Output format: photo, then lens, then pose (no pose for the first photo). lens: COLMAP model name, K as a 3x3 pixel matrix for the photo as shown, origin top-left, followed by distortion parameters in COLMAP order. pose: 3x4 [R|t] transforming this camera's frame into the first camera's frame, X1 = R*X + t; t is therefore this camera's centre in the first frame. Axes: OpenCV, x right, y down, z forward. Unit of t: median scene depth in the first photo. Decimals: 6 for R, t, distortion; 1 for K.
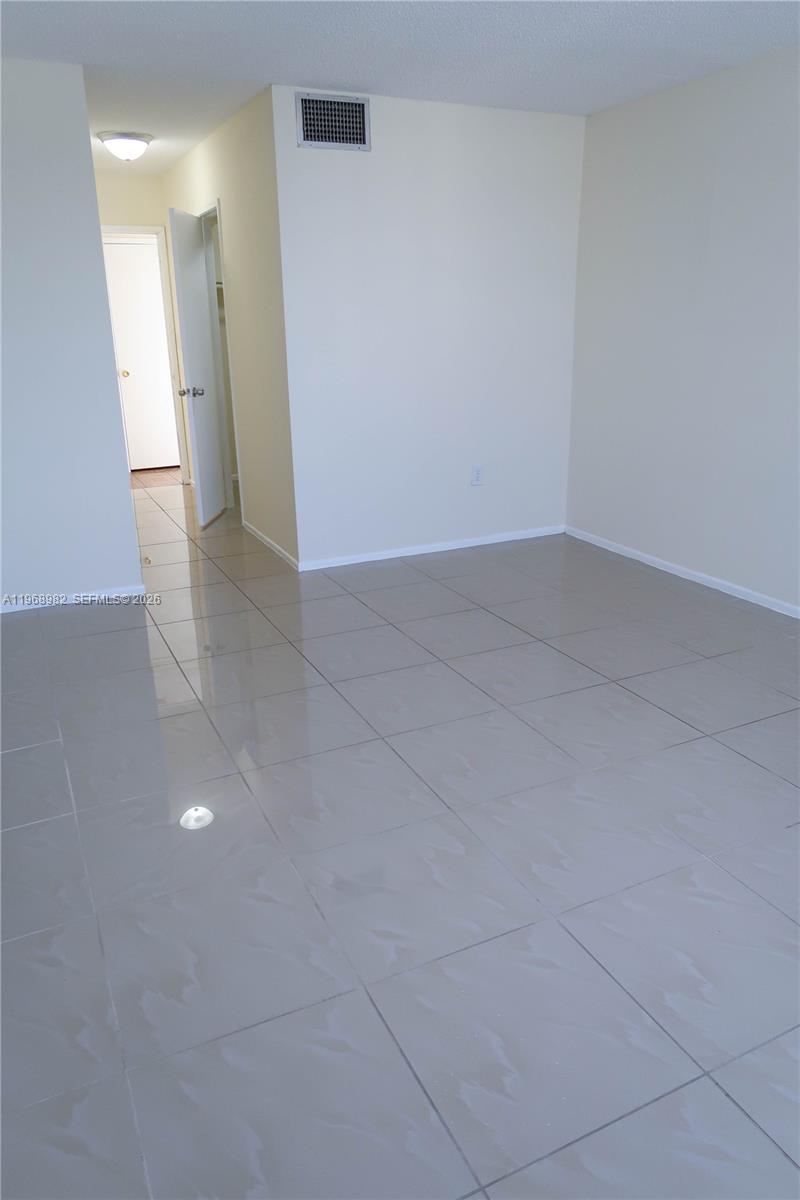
lens RADIAL K [[840.0, 0, 404.9], [0, 840.0, 601.2], [0, 0, 1]] dist [-0.002886, 0.003677]
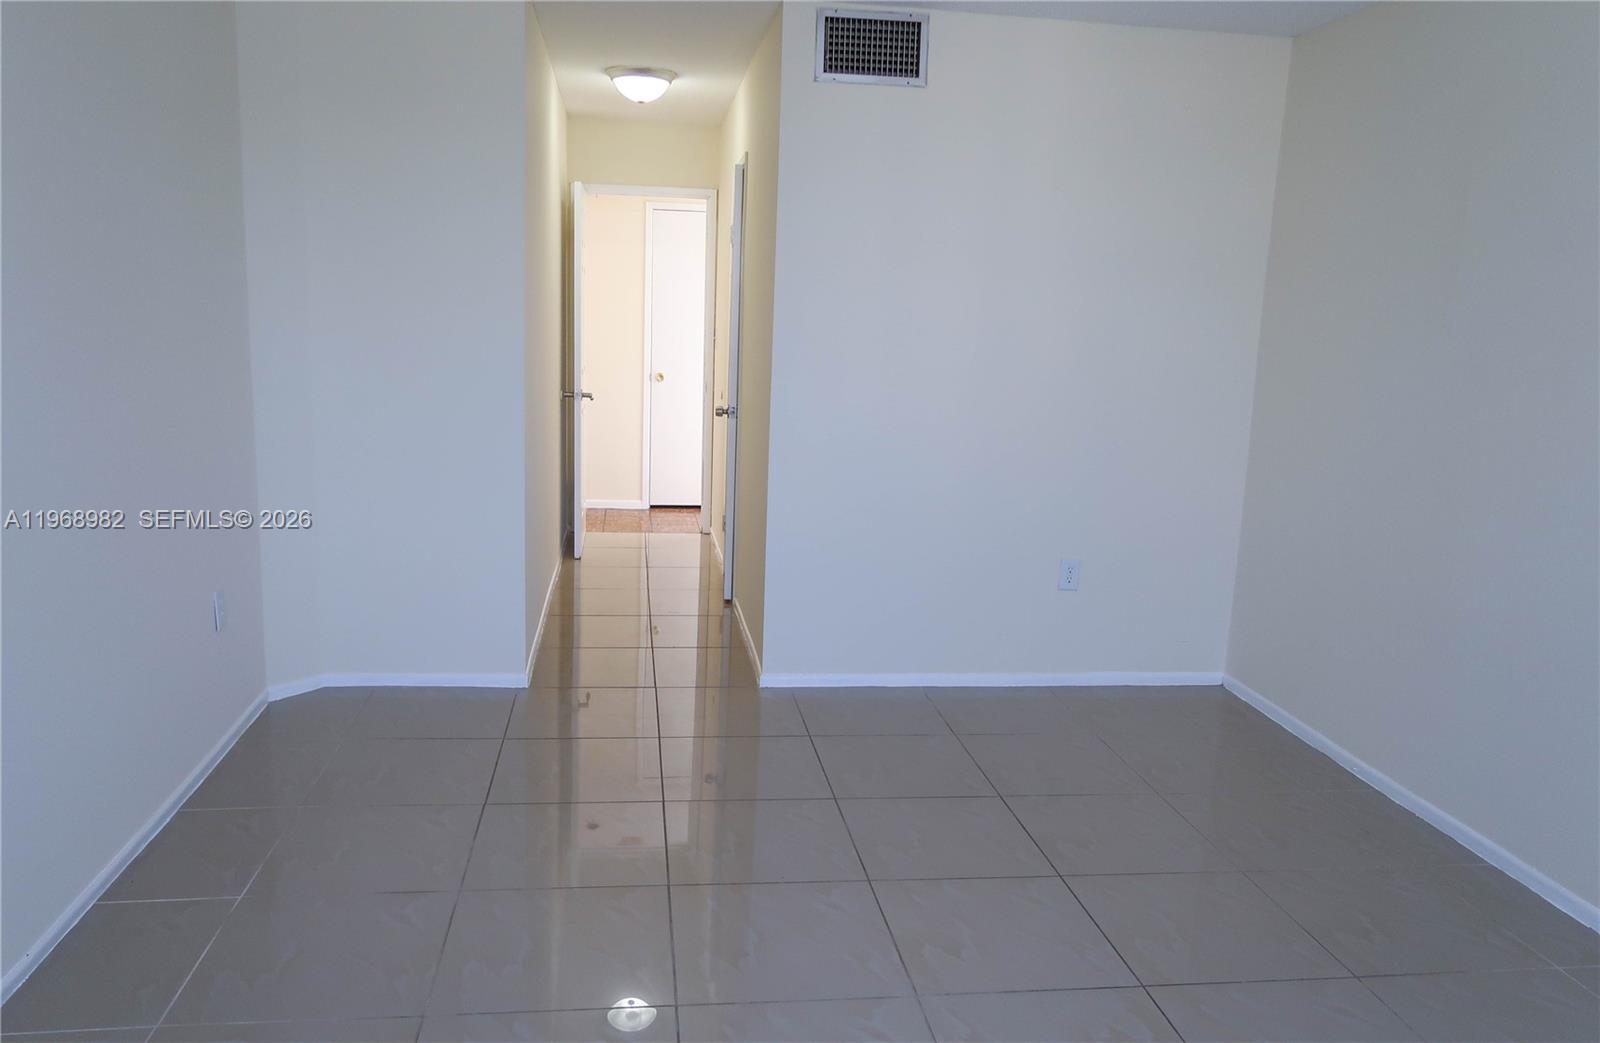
lens RADIAL K [[1178.8, 0, 776.2], [0, 1178.8, 531.1], [0, 0, 1]] dist [-0.003385, -0.004007]
pose [[0.946270, 0.110760, -0.303819, 0.149317], [-0.153360, 0.980848, -0.120076, -0.044684], [0.284700, 0.160218, 0.945133, 0.106955]]
